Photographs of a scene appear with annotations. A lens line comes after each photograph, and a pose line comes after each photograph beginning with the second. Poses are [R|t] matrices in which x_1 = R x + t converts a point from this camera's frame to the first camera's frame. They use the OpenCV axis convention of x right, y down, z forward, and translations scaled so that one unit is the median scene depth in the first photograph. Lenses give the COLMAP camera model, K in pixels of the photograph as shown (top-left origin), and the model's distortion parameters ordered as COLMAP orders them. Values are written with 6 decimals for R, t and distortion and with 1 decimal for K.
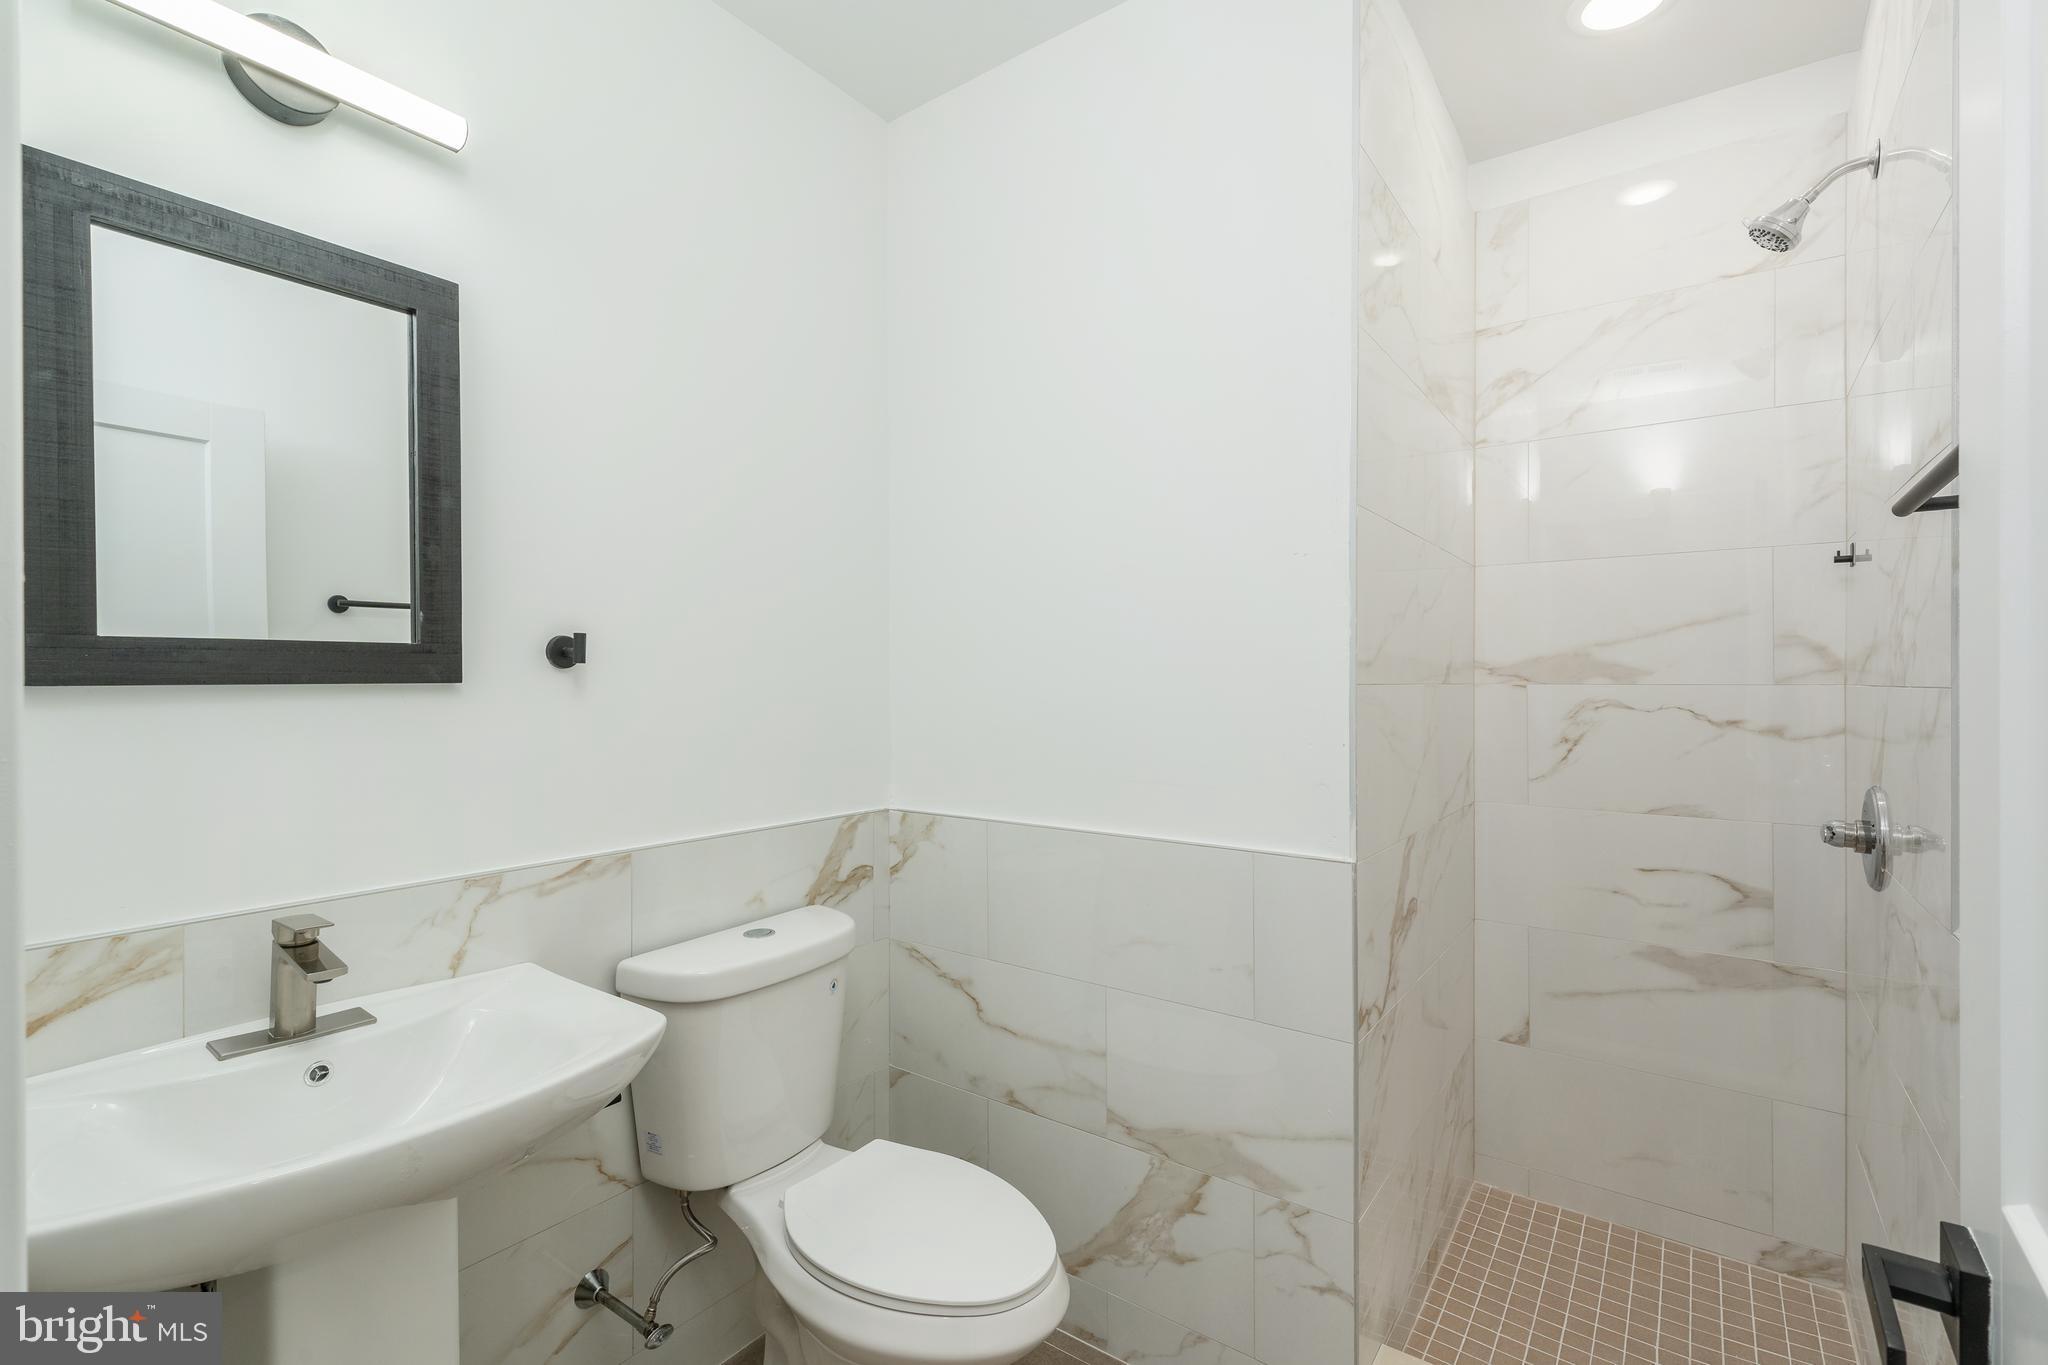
lens RADIAL K [[923.2, 0, 1019.2], [0, 923.2, 687.2], [0, 0, 1]] dist [0.001666, 0.000755]
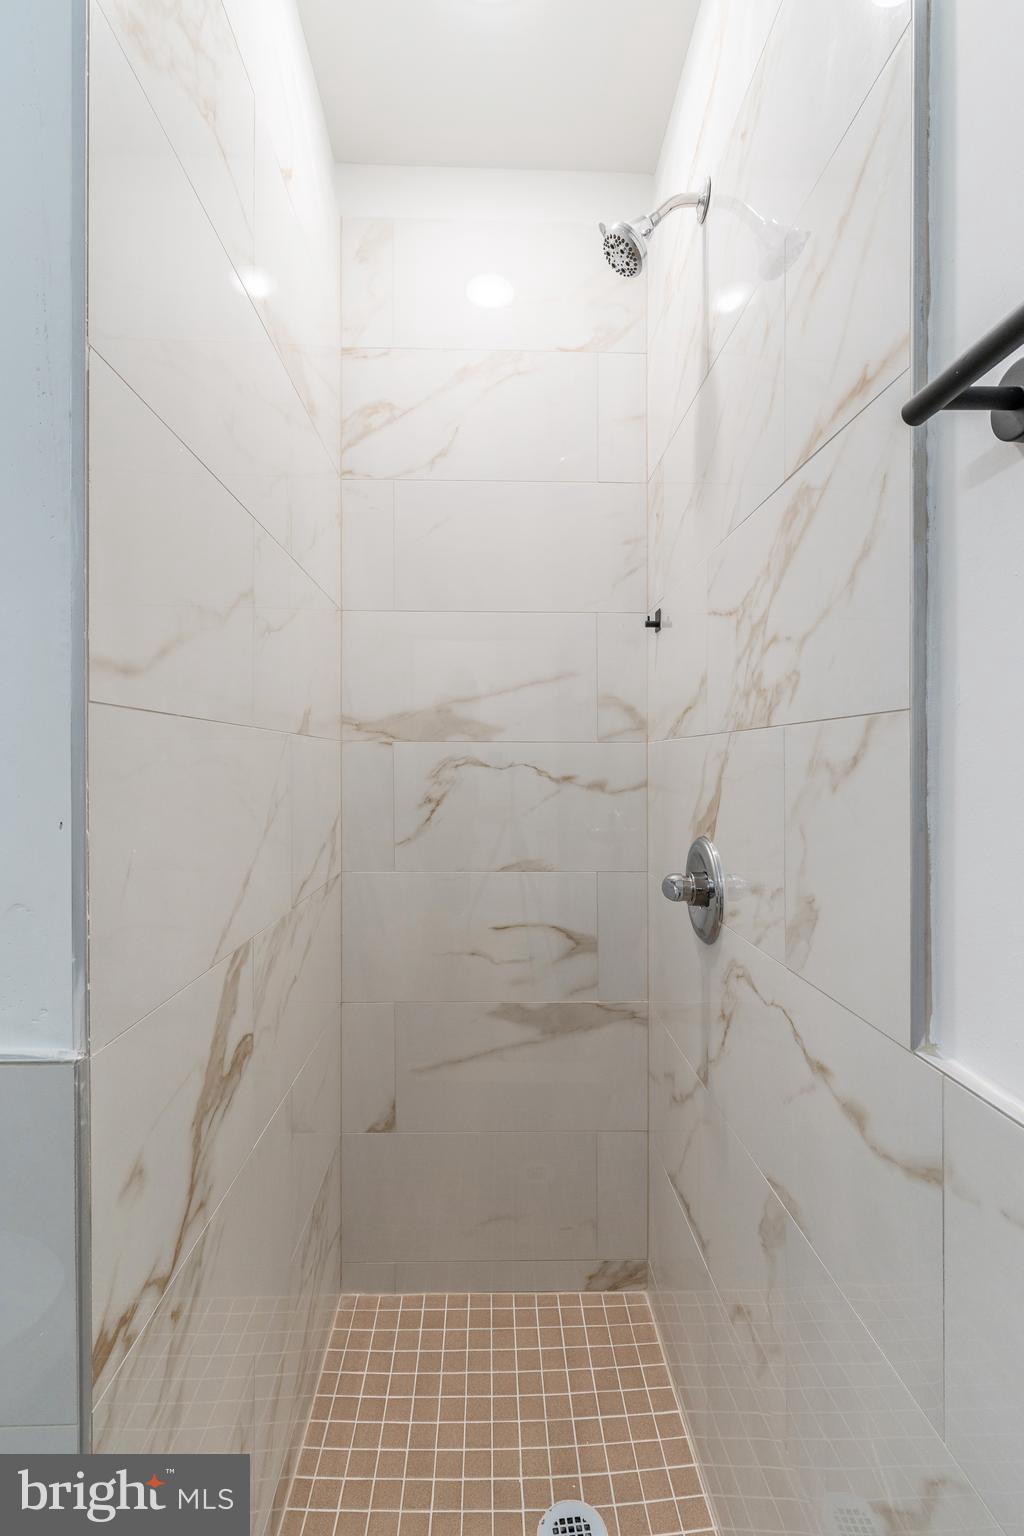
lens RADIAL K [[710.4, 0, 504.8], [0, 710.4, 764.2], [0, 0, 1]] dist [0.003132, 0.000899]
pose [[0.793091, 0.000558, 0.609103, 0.232542], [0.001338, 0.999996, -0.002658, 0.024868], [-0.609102, 0.002923, 0.793087, 0.416812]]
